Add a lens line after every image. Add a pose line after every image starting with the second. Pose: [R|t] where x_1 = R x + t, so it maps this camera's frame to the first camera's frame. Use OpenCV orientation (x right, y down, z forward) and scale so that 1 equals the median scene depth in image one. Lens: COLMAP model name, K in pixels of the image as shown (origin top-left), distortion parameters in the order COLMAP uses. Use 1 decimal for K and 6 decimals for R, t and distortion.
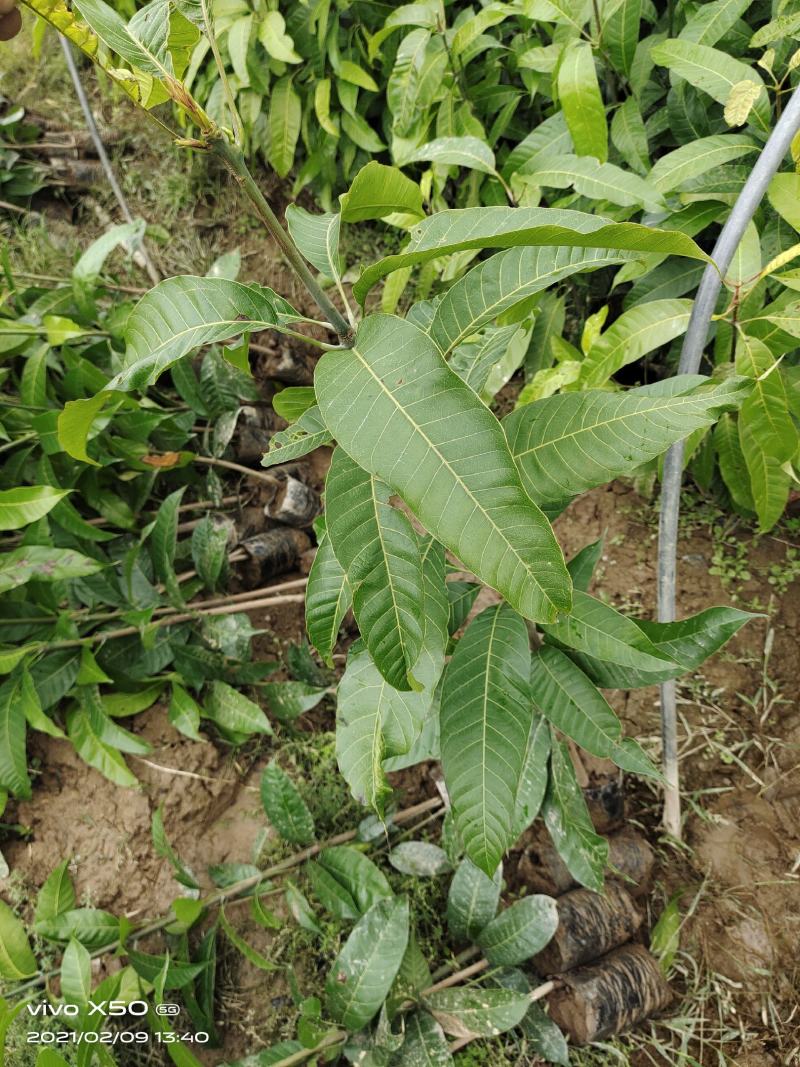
lens RADIAL K [[808.8, 0, 401.0], [0, 808.8, 529.8], [0, 0, 1]] dist [0.009085, 0.001869]
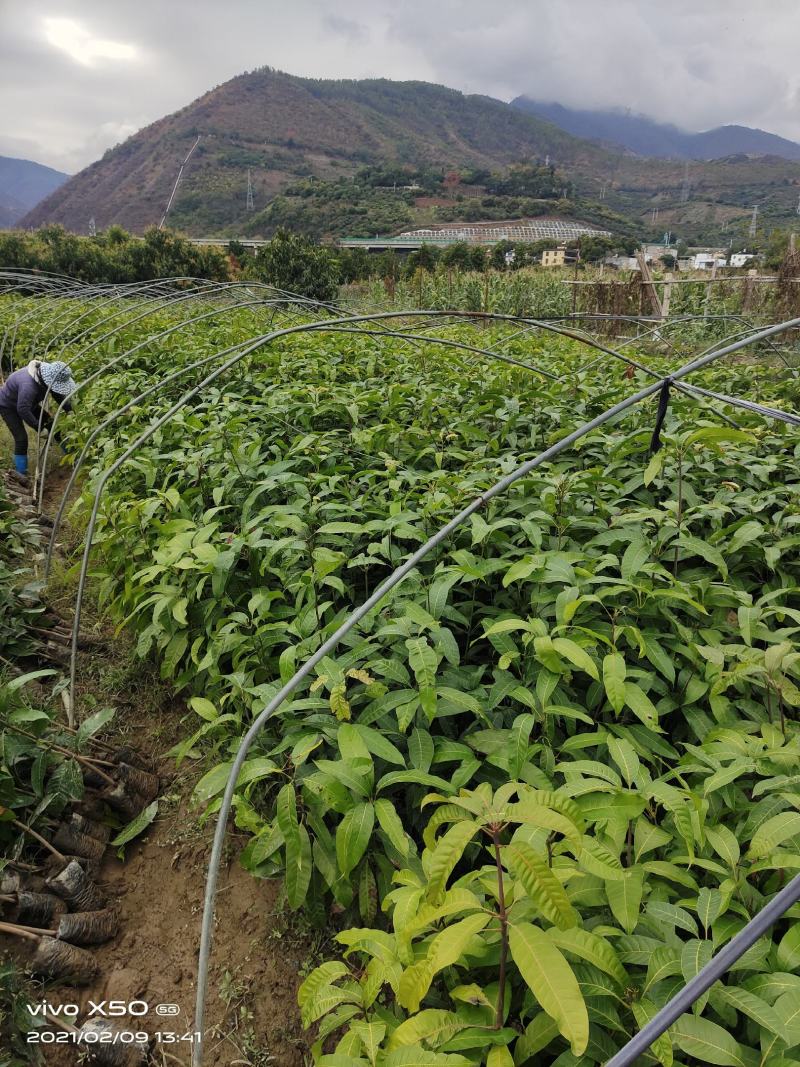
lens RADIAL K [[799.3, 0, 425.8], [0, 799.3, 556.0], [0, 0, 1]] dist [0.103834, -0.123745]
pose [[0.965725, 0.256742, -0.038197, 0.415467], [-0.226021, 0.759400, -0.610104, 0.292908], [-0.127632, 0.597826, 0.791400, -0.593092]]
